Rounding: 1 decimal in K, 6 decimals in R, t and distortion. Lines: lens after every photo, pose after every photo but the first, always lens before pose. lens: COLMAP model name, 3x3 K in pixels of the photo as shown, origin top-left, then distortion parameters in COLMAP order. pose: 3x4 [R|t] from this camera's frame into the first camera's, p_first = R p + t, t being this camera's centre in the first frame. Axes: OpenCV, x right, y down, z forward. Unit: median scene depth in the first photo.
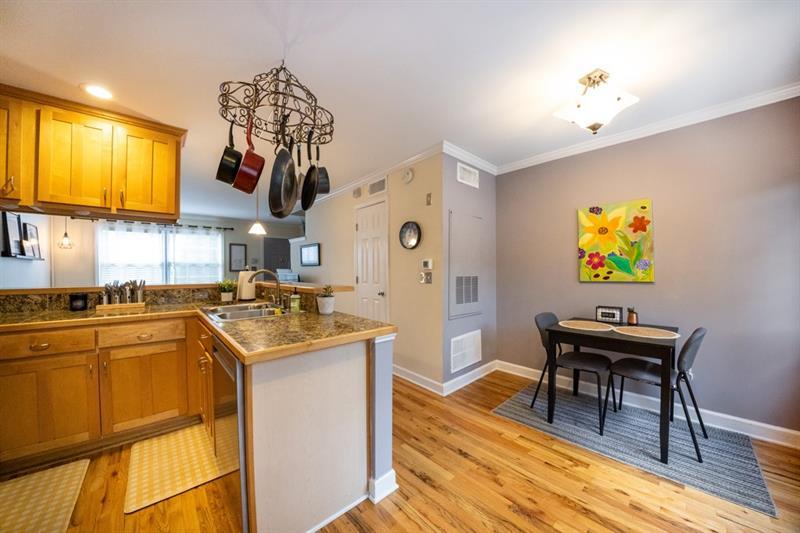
lens RADIAL K [[280.8, 0, 399.1], [0, 280.8, 273.4], [0, 0, 1]] dist [-0.031861, 0.000379]
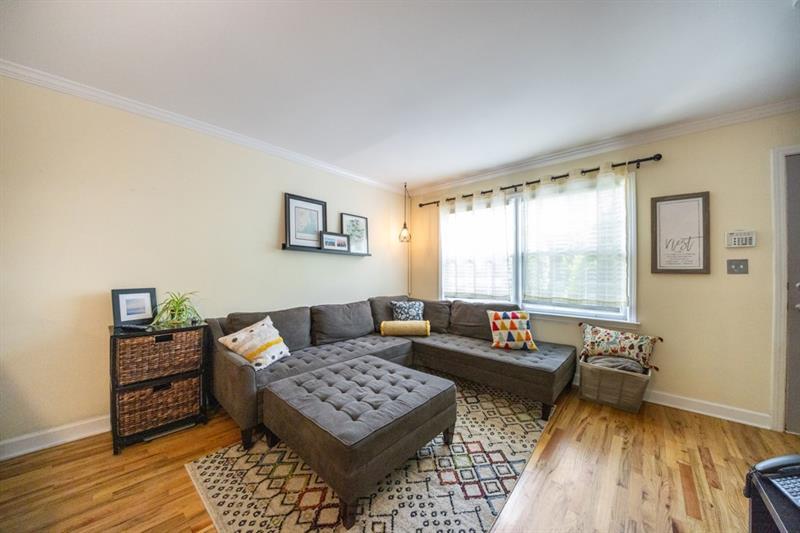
lens RADIAL K [[280.8, 0, 386.1], [0, 280.8, 278.2], [0, 0, 1]] dist [-0.031861, 0.000379]
pose [[0.083090, 0.021166, -0.996317, -0.923745], [-0.023563, 0.999537, 0.019269, 0.006194], [0.996263, 0.021875, 0.083550, 2.093209]]
